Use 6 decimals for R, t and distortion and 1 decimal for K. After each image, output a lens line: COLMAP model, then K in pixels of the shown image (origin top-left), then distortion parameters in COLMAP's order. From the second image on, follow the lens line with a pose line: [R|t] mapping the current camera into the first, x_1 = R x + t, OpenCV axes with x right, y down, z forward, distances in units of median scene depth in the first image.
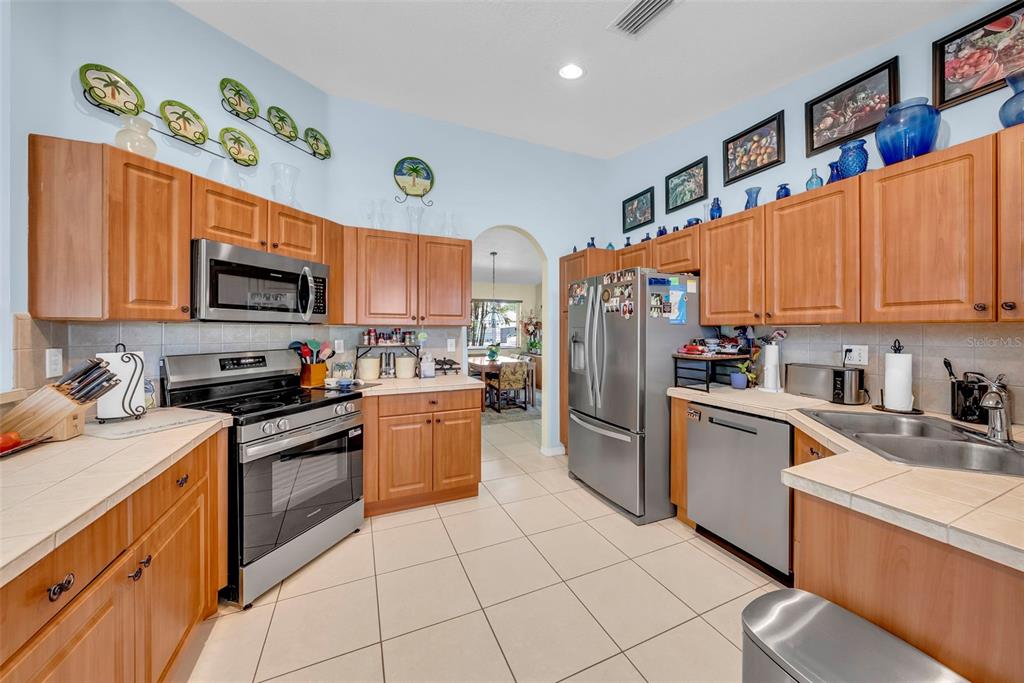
lens RADIAL K [[352.6, 0, 514.7], [0, 352.6, 332.8], [0, 0, 1]] dist [-0.006170, 0.000317]
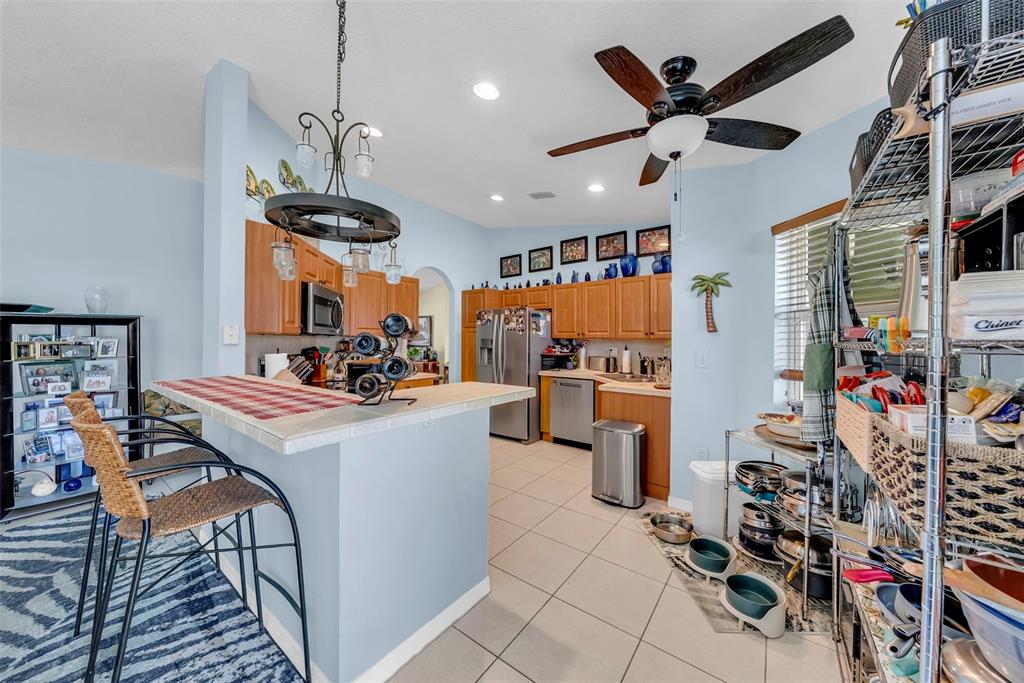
lens RADIAL K [[352.6, 0, 508.9], [0, 352.6, 342.0], [0, 0, 1]] dist [-0.006170, 0.000317]
pose [[0.877131, 0.001622, 0.480248, -0.624971], [-0.001456, 0.999999, -0.000718, 0.001164], [-0.480249, -0.000069, 0.877132, -0.593483]]
